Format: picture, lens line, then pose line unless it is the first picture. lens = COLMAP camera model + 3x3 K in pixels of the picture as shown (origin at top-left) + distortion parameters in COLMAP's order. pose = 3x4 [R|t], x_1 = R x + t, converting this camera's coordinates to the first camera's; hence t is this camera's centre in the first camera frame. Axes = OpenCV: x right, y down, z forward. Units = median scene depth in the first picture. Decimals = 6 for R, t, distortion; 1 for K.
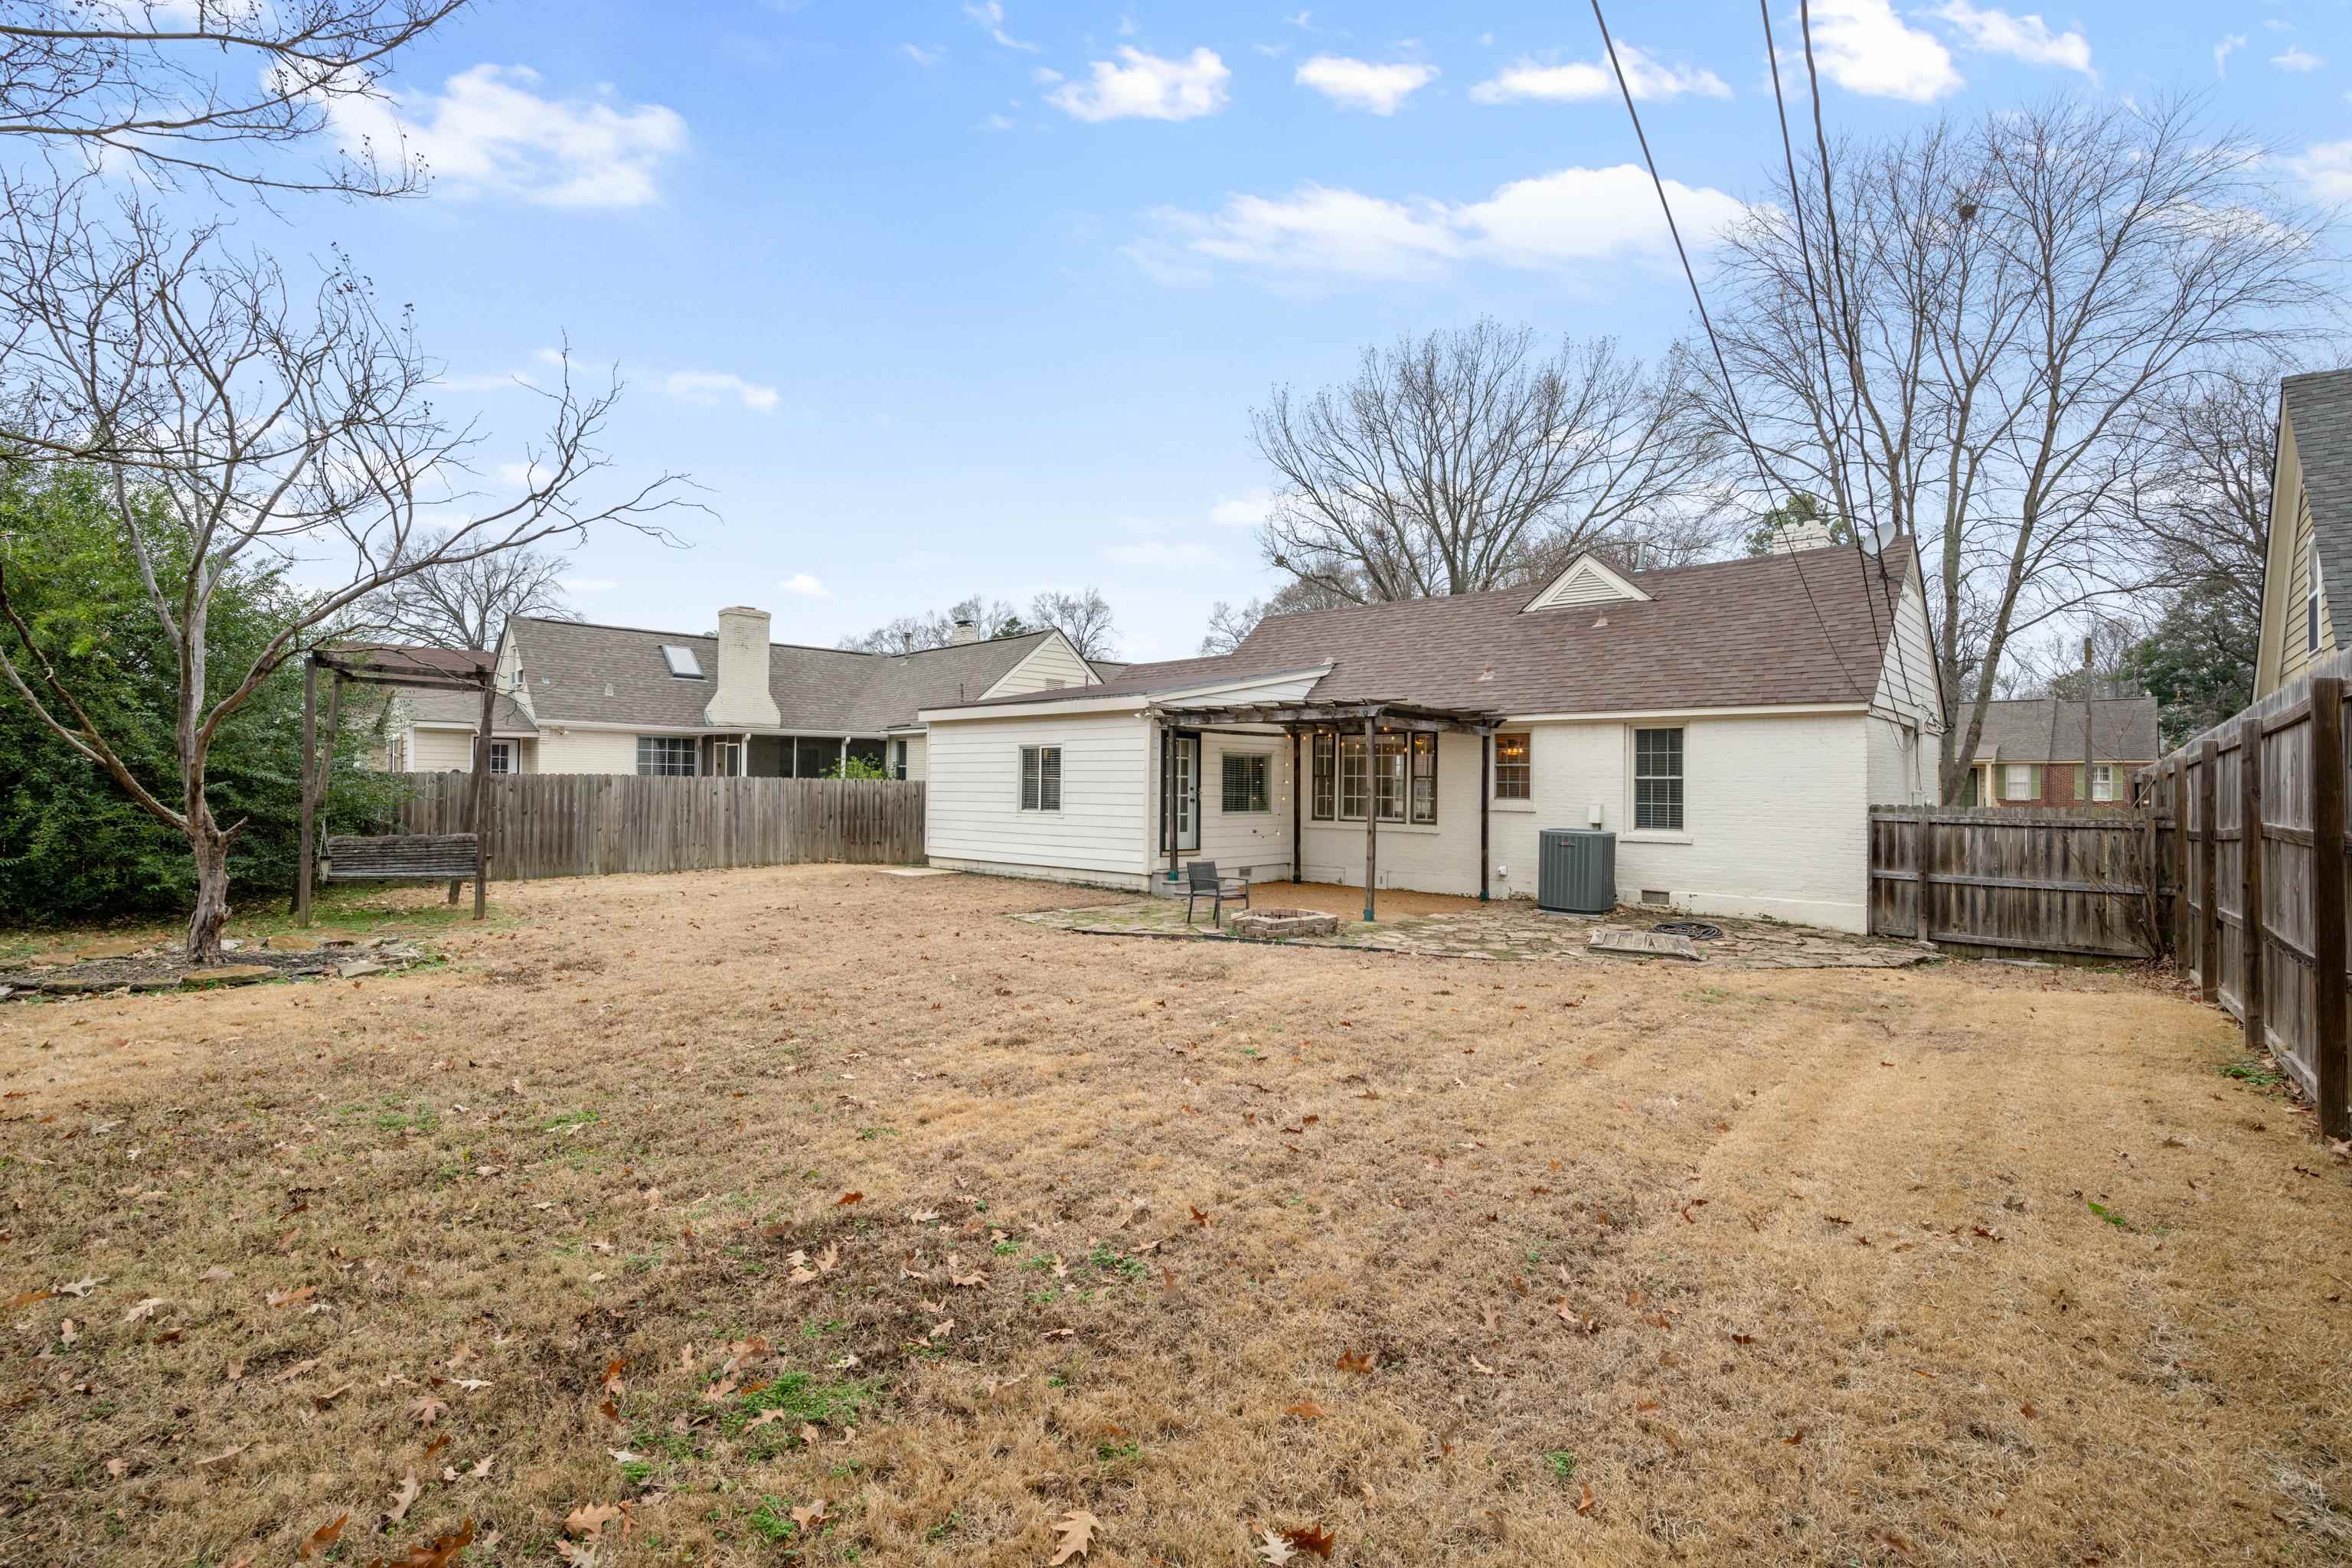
lens RADIAL K [[1063.2, 0, 1176.0], [0, 1063.2, 784.0], [0, 0, 1]] dist [0.001696, 0.000290]
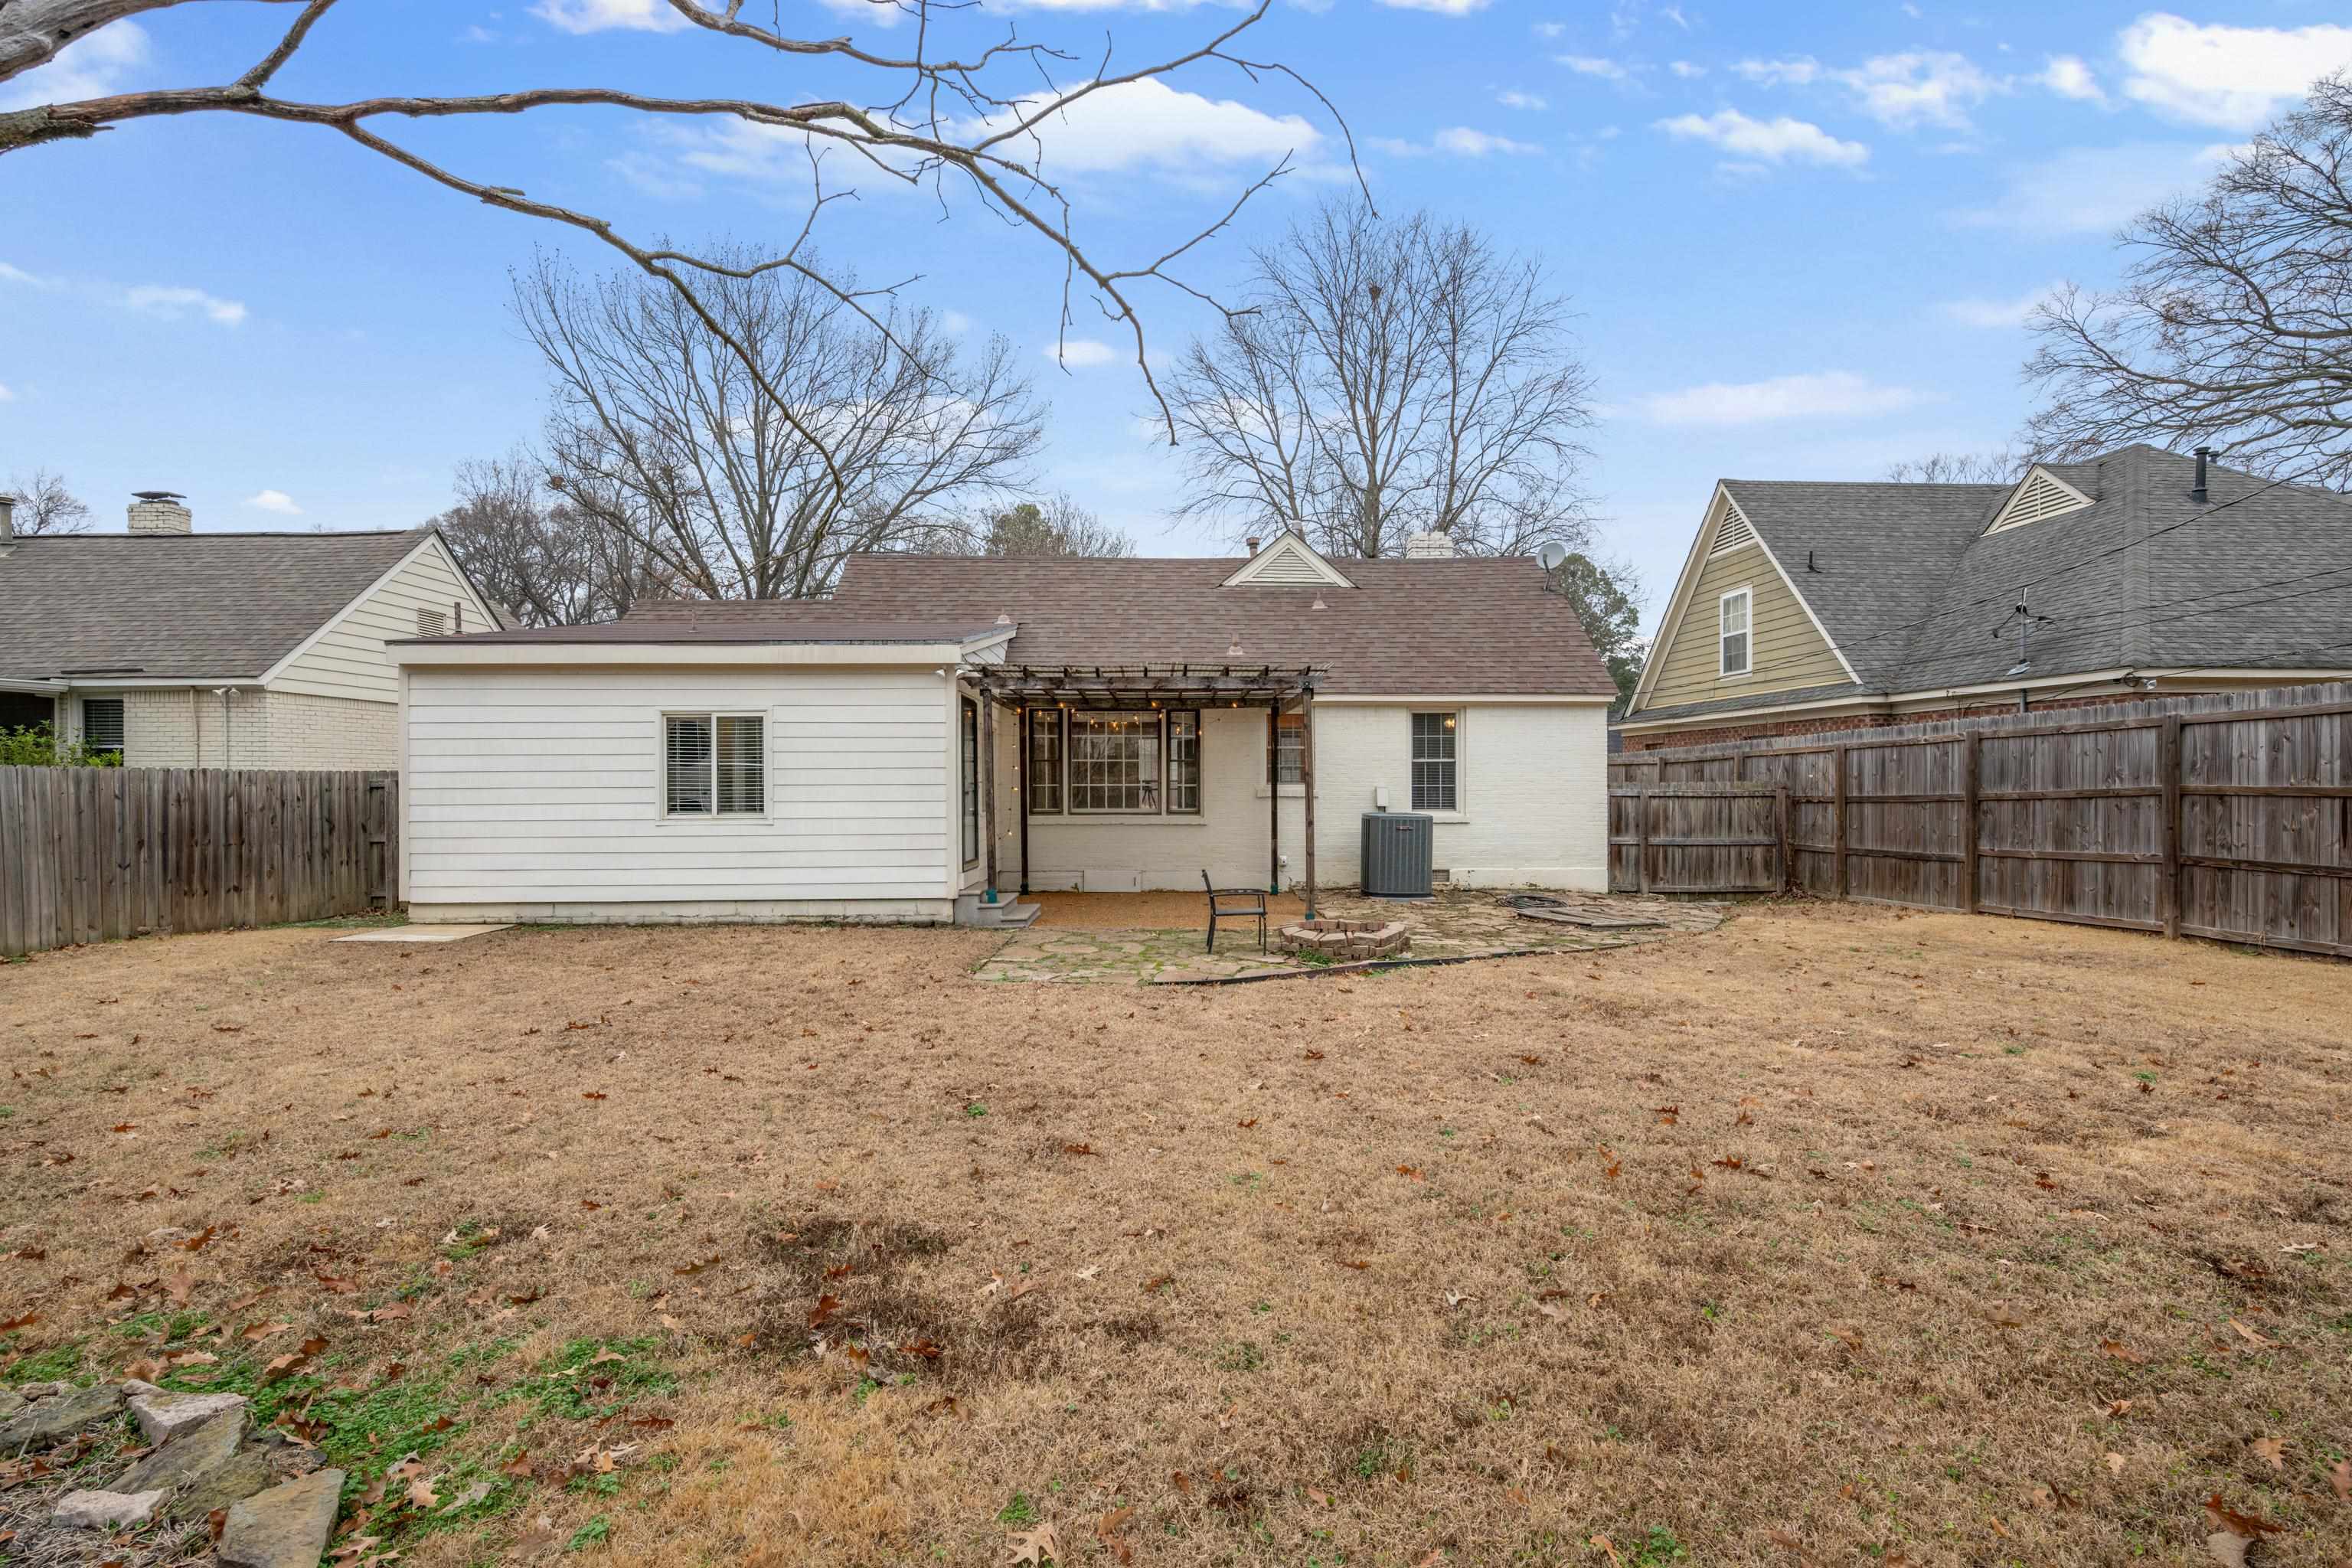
lens RADIAL K [[1109.4, 0, 1176.0], [0, 1109.4, 784.0], [0, 0, 1]] dist [-0.002340, 0.000018]
pose [[0.715239, -0.016361, 0.698689, -0.476591], [0.009497, 0.999861, 0.013691, -0.000063], [-0.698816, -0.003156, 0.715295, 0.397184]]
